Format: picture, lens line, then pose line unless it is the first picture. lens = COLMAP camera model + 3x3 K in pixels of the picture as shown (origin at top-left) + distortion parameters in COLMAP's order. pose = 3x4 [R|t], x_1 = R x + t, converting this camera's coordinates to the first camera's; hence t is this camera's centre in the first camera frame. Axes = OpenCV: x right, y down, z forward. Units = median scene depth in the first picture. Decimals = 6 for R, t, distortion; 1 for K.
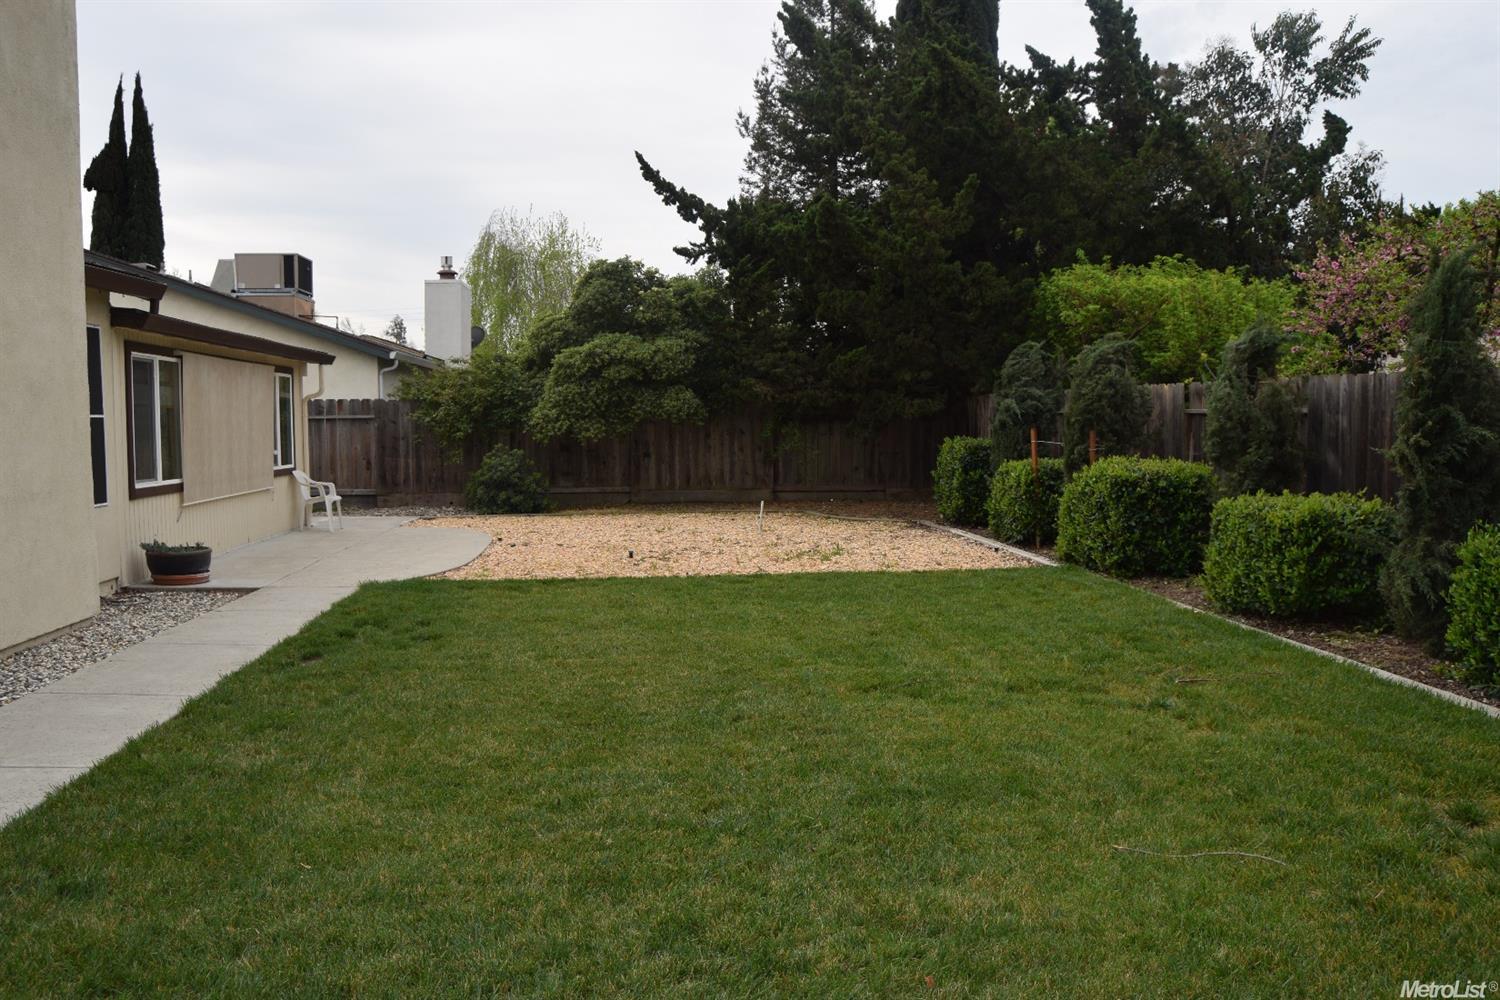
lens RADIAL K [[1181.2, 0, 750.0], [0, 1181.2, 500.0], [0, 0, 1]] dist [-0.097762, 0.037421]
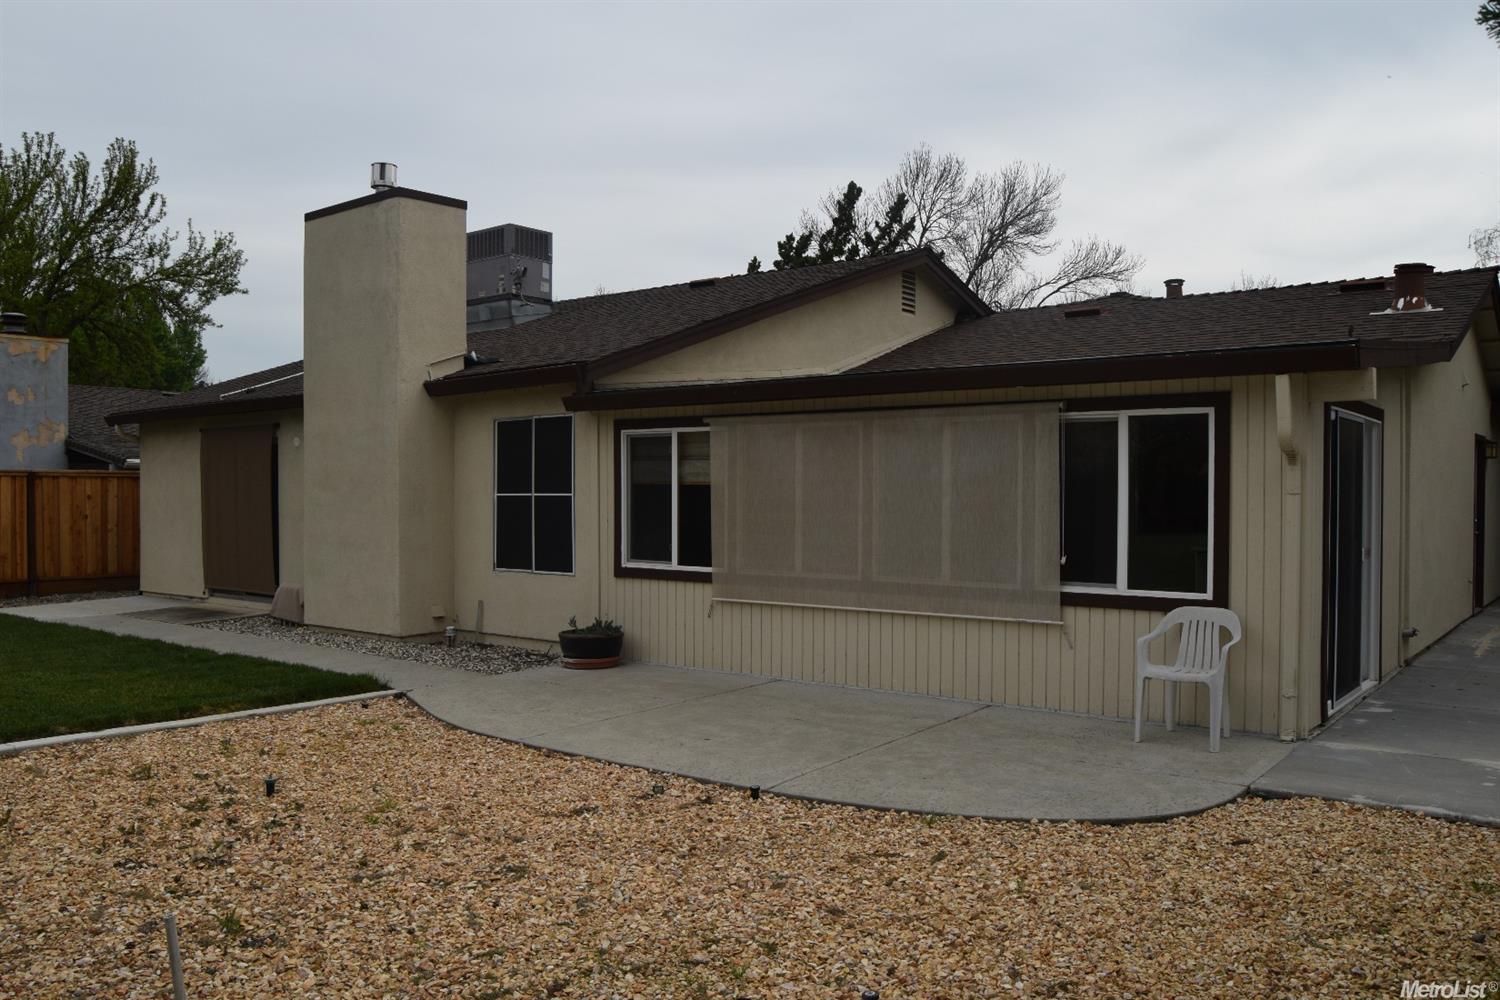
lens RADIAL K [[1181.2, 0, 750.0], [0, 1181.2, 500.0], [0, 0, 1]] dist [-0.097762, 0.037421]
pose [[-0.695187, 0.011743, -0.718733, 0.107420], [-0.038495, 0.997824, 0.053537, -0.106793], [0.717797, 0.064886, -0.693222, 1.509273]]
